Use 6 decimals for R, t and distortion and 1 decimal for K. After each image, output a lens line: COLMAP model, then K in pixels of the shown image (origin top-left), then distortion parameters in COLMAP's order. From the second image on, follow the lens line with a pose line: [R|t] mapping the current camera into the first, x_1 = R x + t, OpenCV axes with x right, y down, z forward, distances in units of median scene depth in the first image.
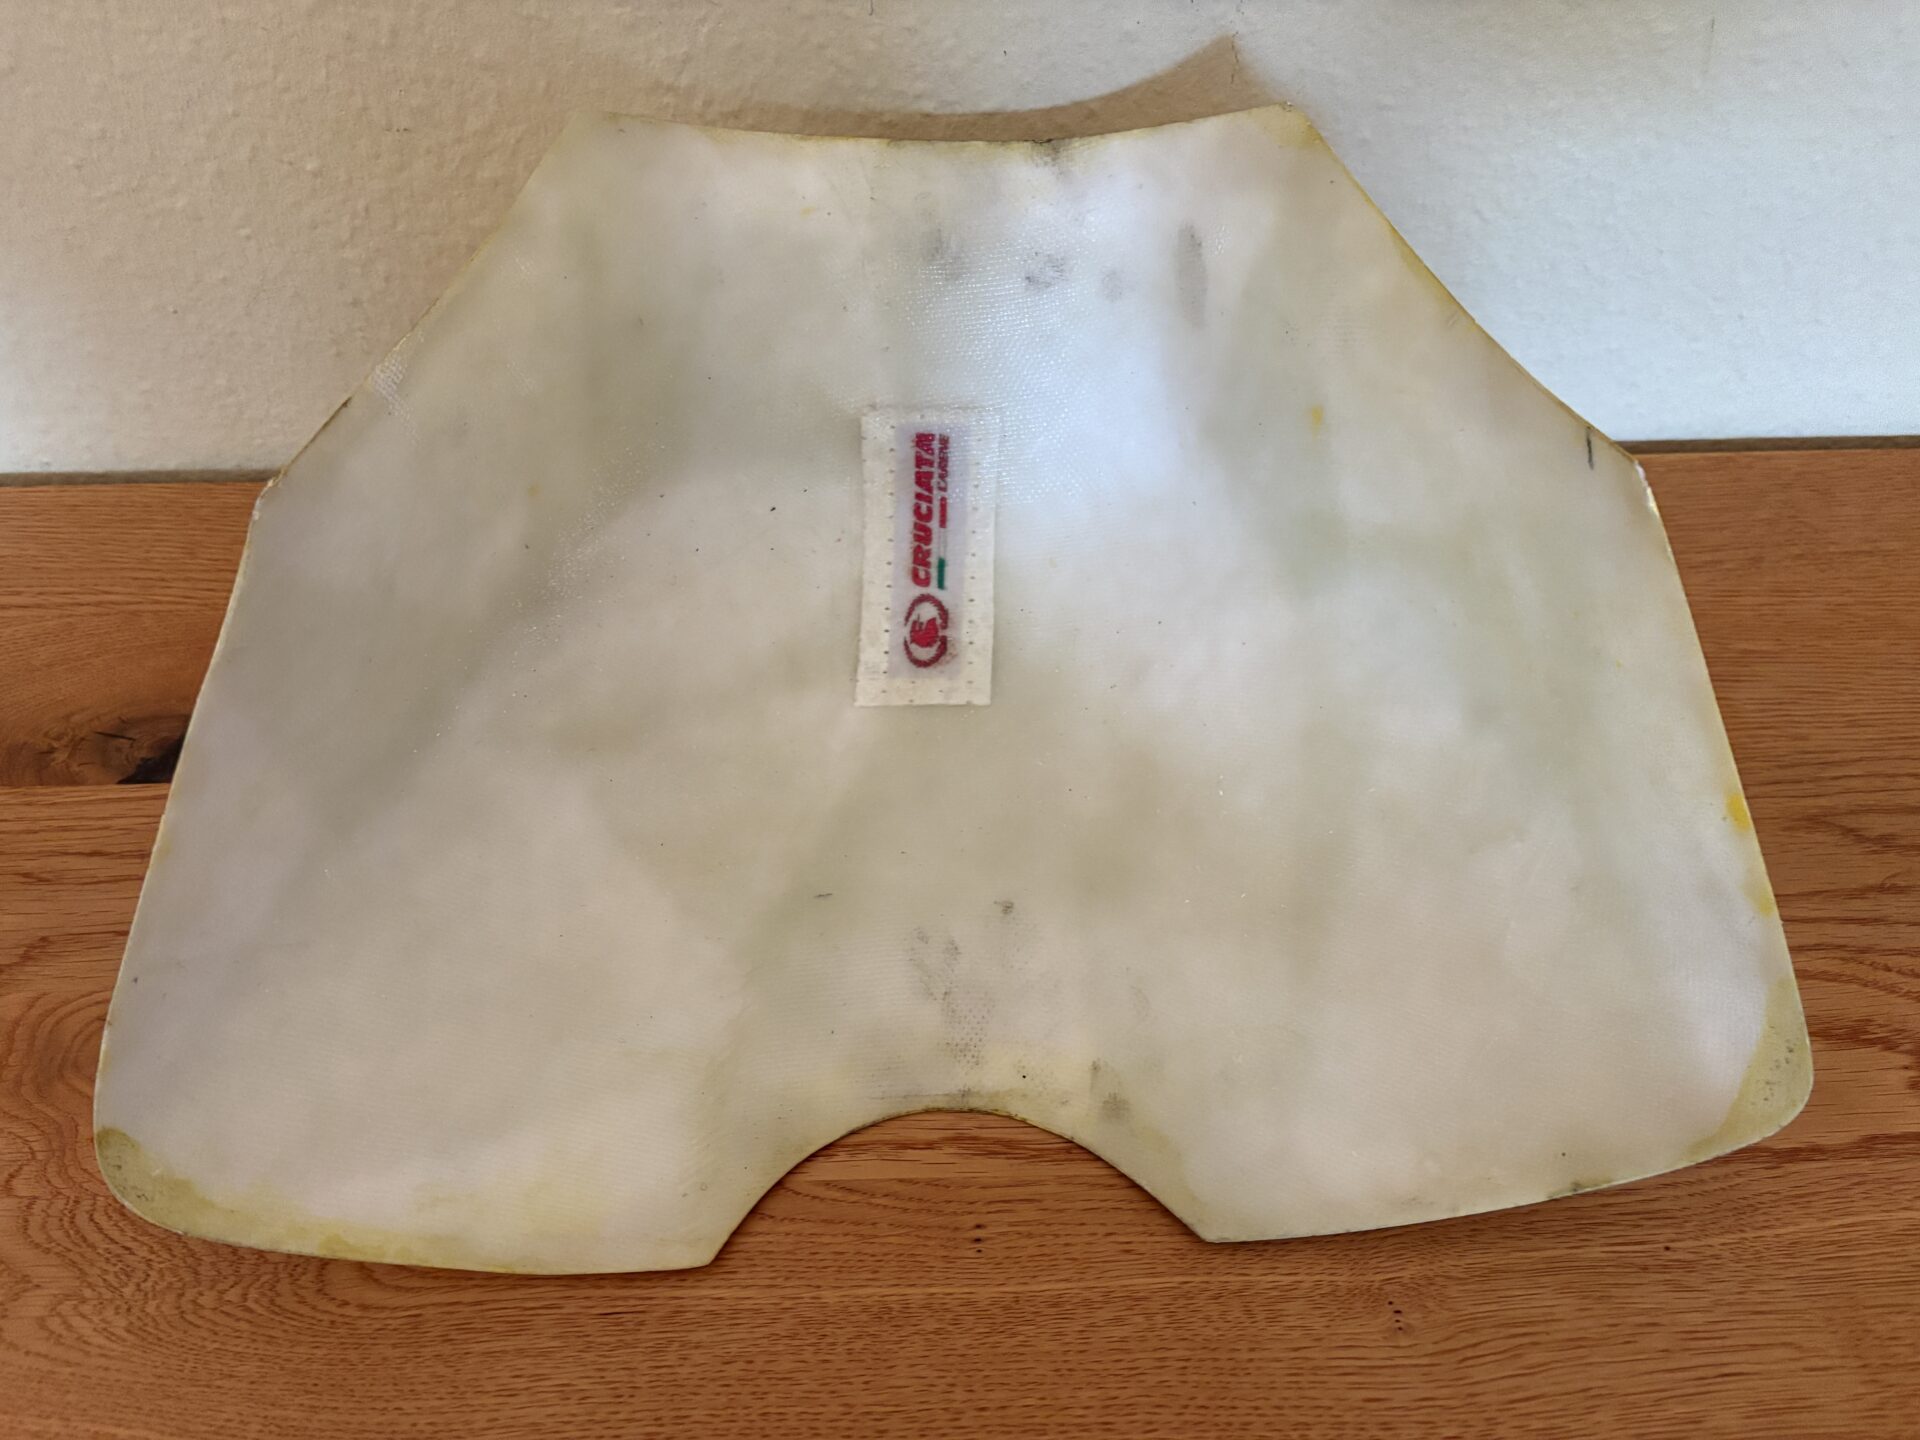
lens RADIAL K [[1448.4, 0, 957.0], [0, 1448.4, 717.5], [0, 0, 1]] dist [0.092437, -0.120933]
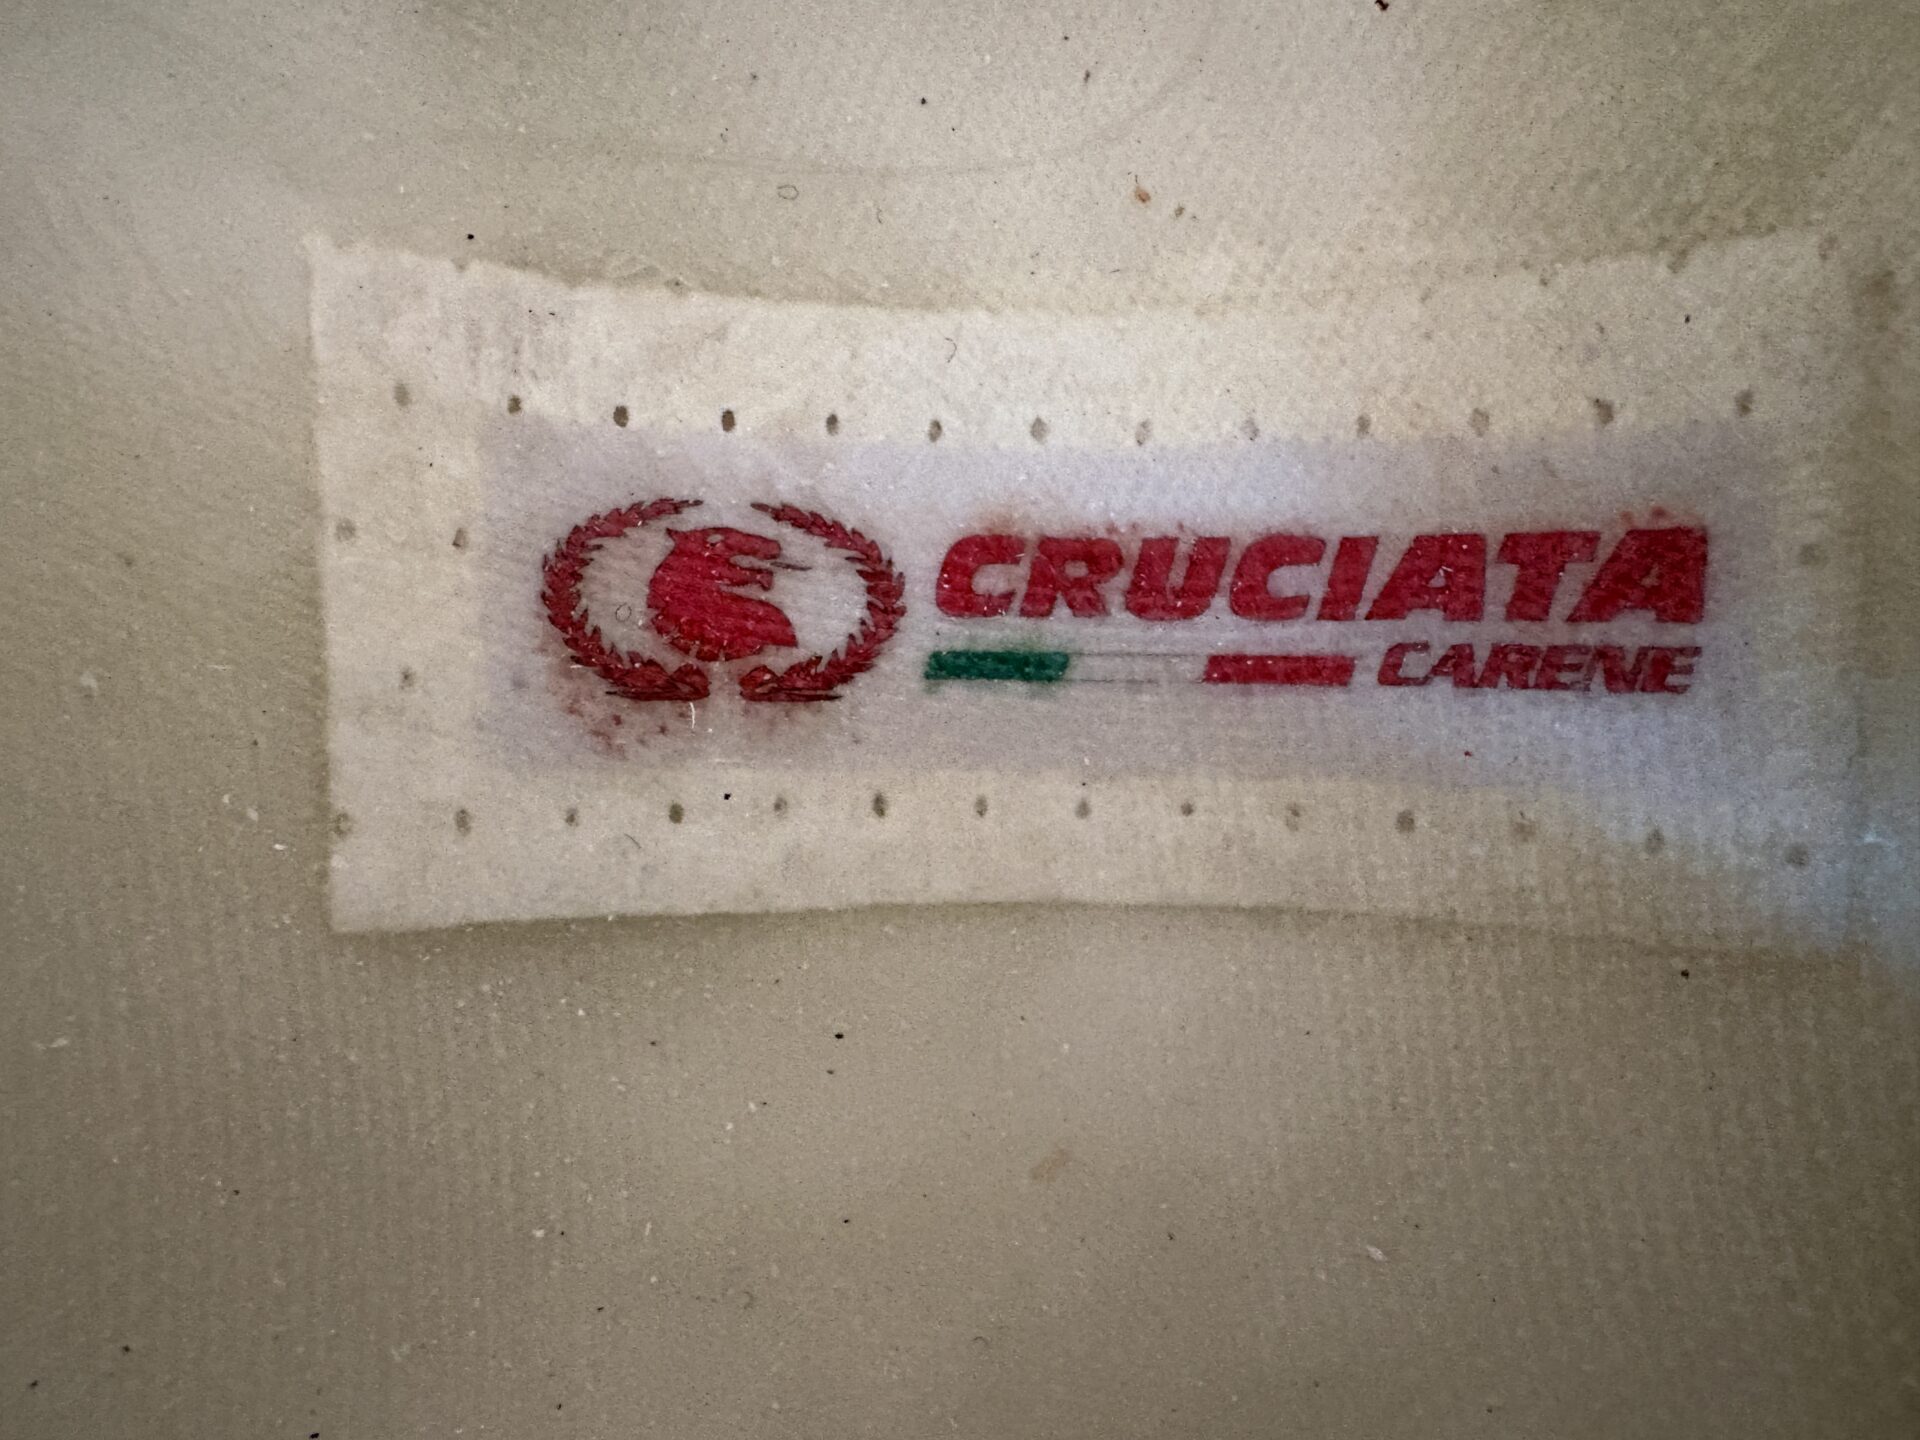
lens RADIAL K [[1534.0, 0, 960.0], [0, 1534.0, 720.0], [0, 0, 1]] dist [0.005445, 0.008377]
pose [[0.021994, 0.999036, 0.037983, -0.017052], [-0.997521, 0.024469, -0.065975, -0.112446], [-0.066841, -0.036437, 0.997098, 1.108041]]
